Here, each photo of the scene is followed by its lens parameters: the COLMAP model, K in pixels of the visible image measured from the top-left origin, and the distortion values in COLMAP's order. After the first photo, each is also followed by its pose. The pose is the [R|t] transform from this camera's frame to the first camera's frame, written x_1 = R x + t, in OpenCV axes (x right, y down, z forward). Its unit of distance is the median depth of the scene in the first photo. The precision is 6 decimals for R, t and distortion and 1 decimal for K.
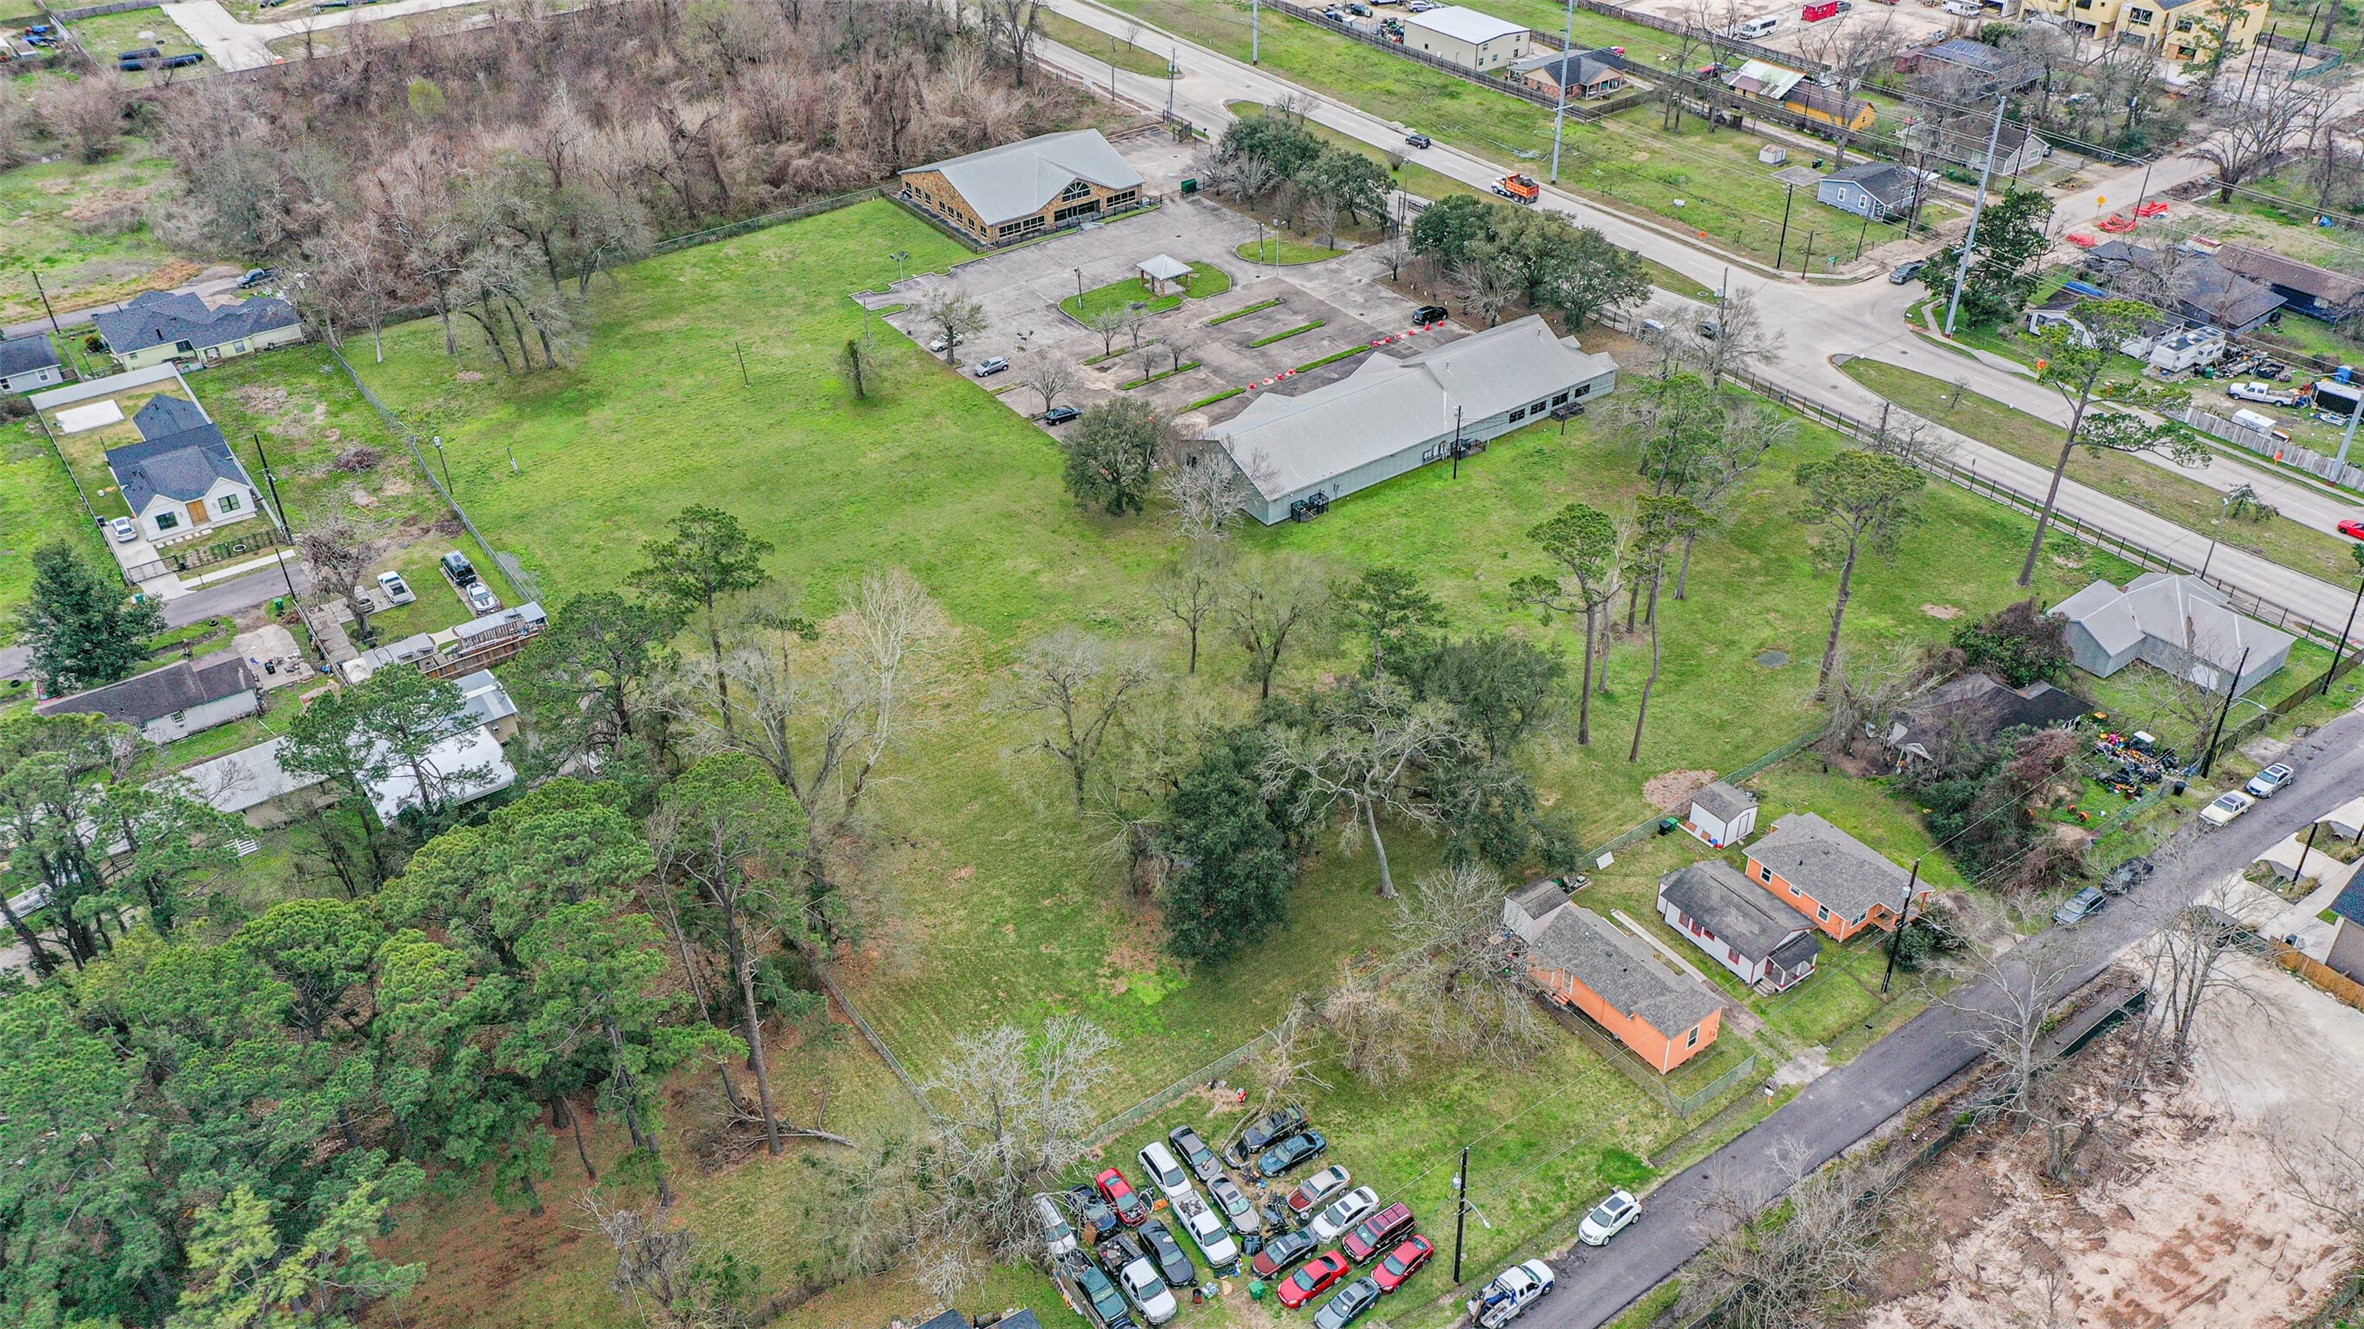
lens RADIAL K [[1891.6, 0, 1158.8], [0, 1891.6, 668.5], [0, 0, 1]] dist [0.034295, 0.004979]
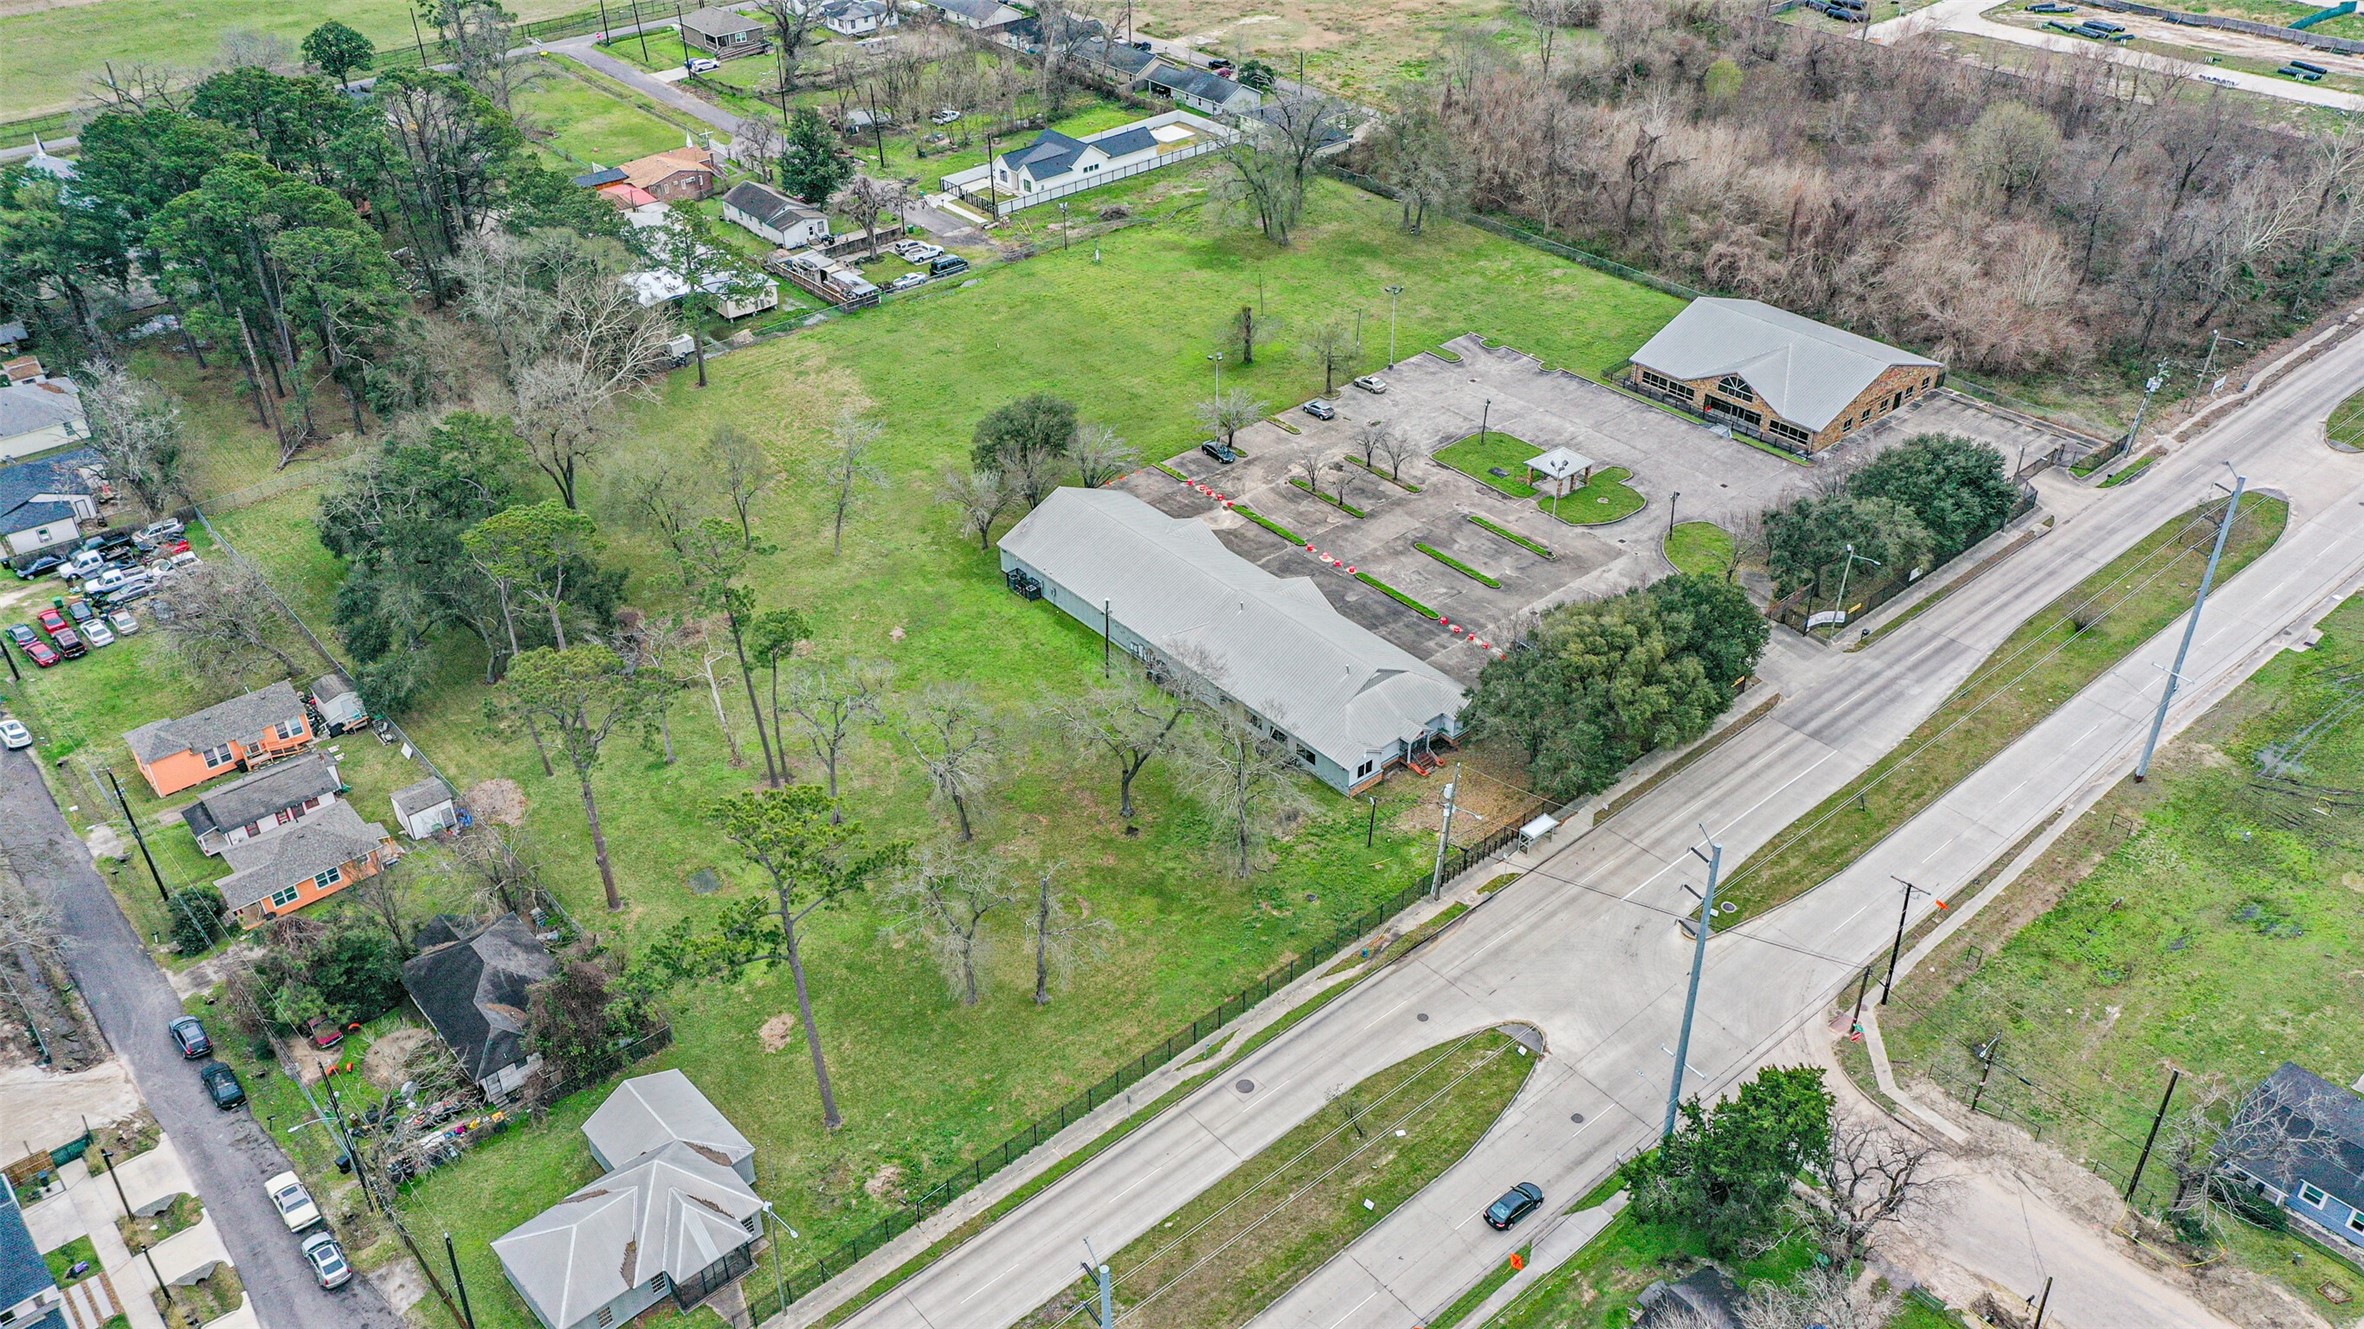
lens RADIAL K [[1853.3, 0, 1182.0], [0, 1853.3, 664.5], [0, 0, 1]] dist [0.041676, 0.002818]
pose [[0.094686, 0.572402, -0.814488, 0.698940], [-0.558080, 0.708032, 0.432710, -0.404877], [0.824367, 0.413578, 0.386487, 0.571816]]
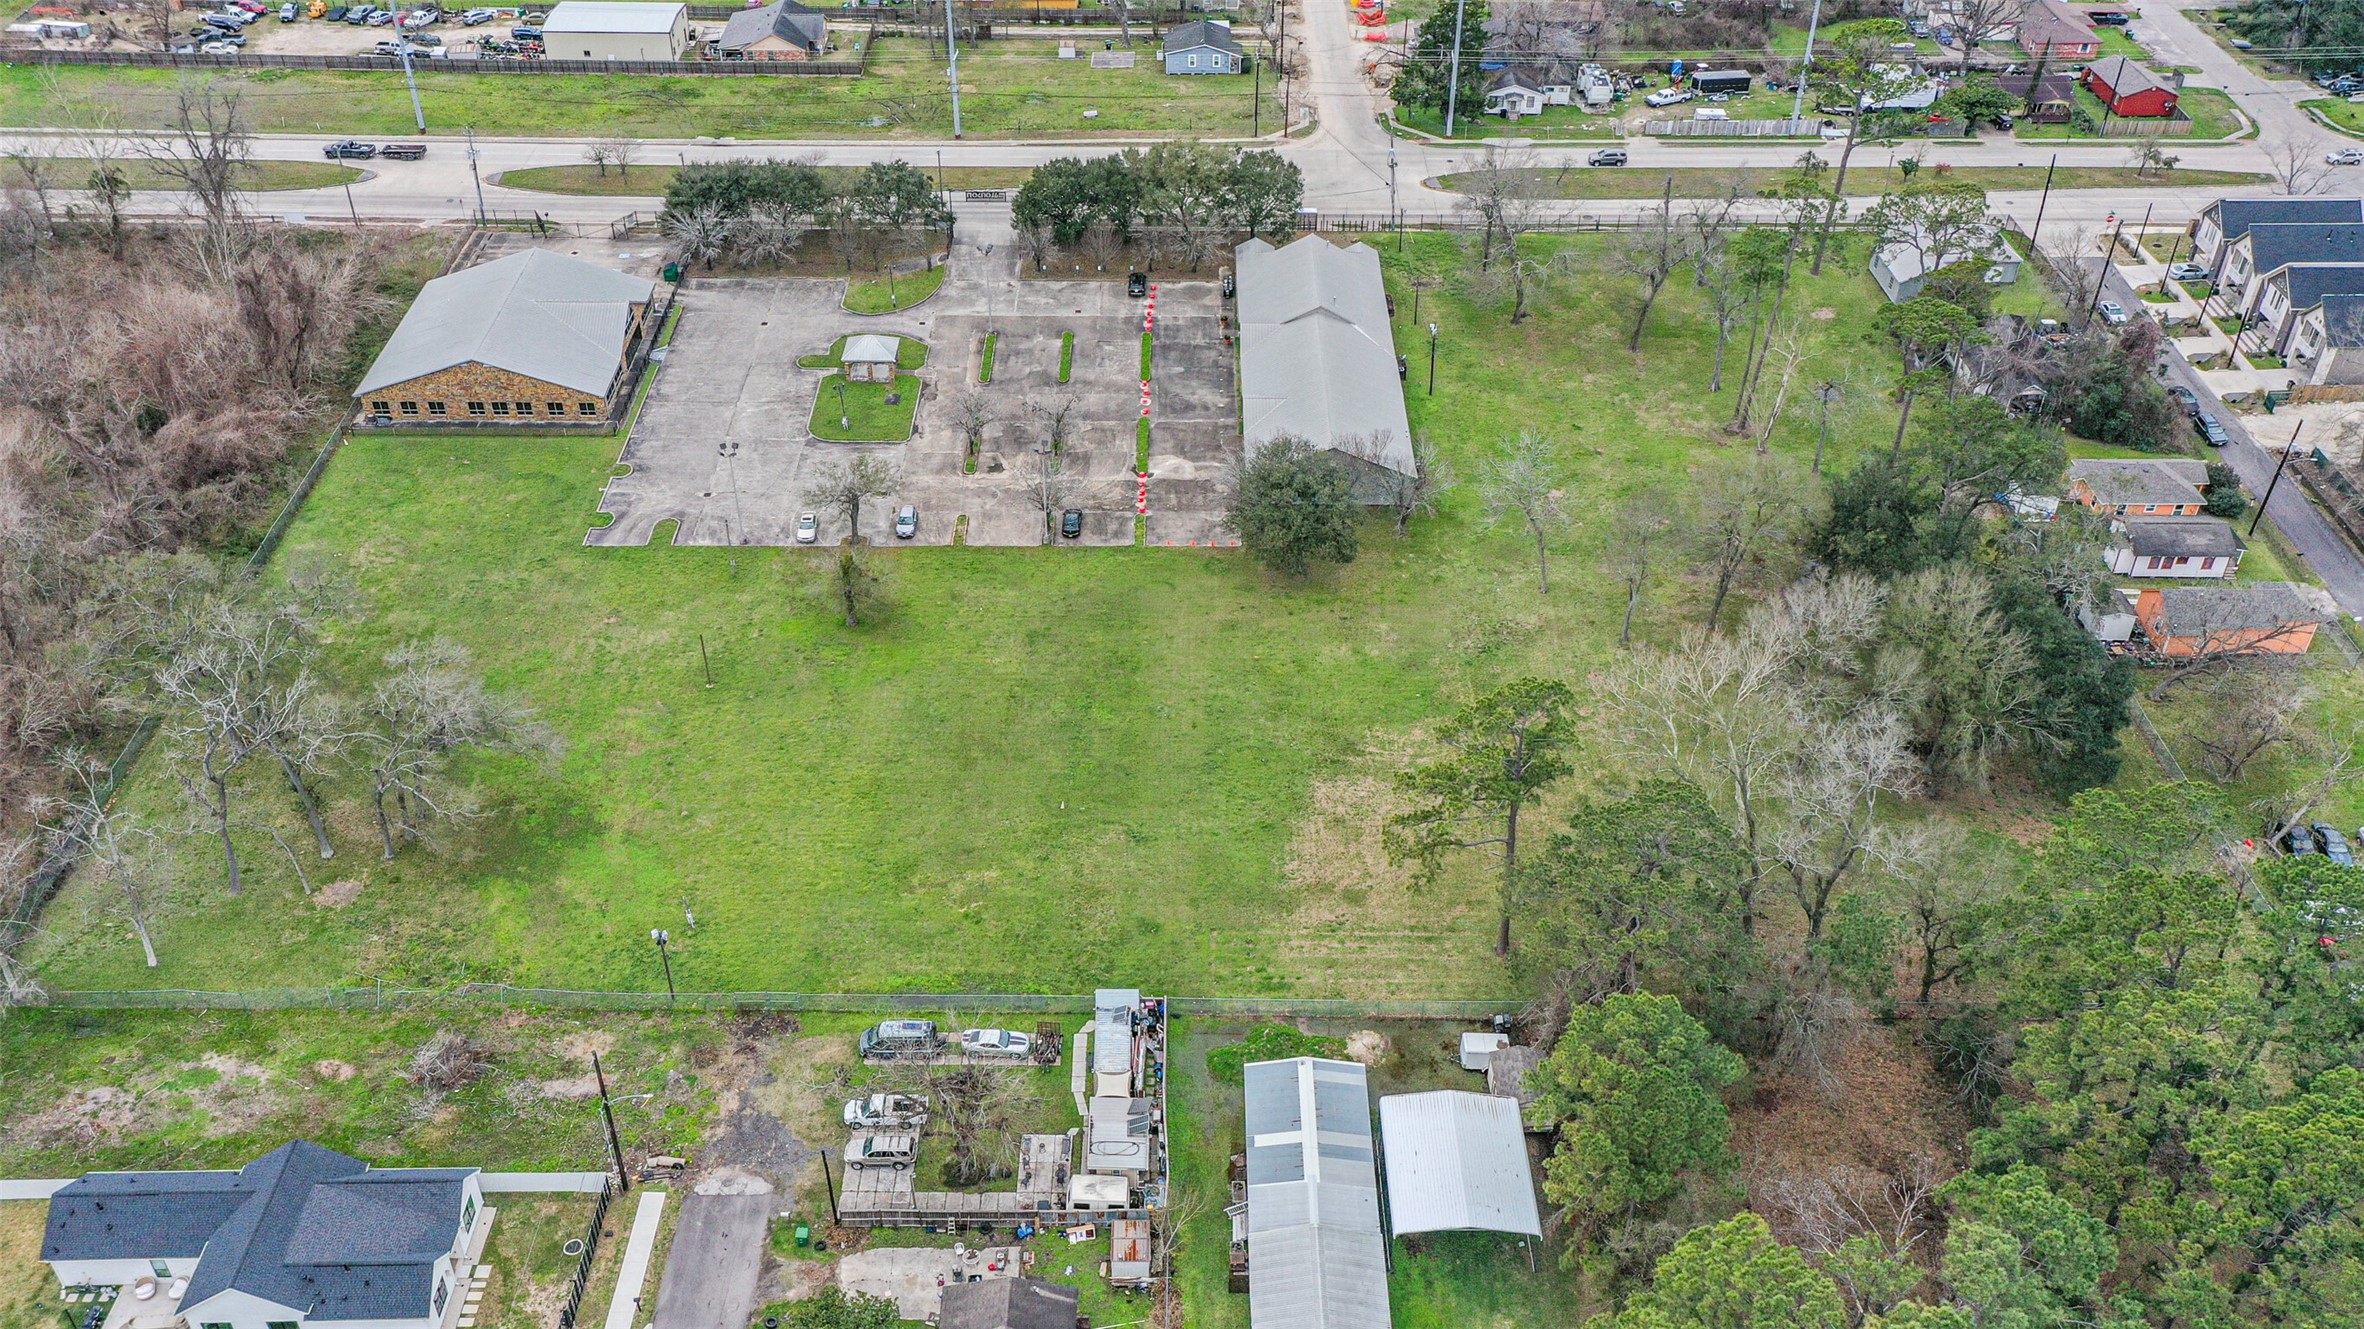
lens RADIAL K [[2030.8, 0, 1182.0], [0, 2030.8, 664.5], [0, 0, 1]] dist [0.054590, 0.001668]
pose [[0.571127, -0.468842, 0.673795, -0.575165], [0.455664, 0.863836, 0.214844, -0.218516], [-0.682777, 0.184321, 0.706995, 0.297507]]
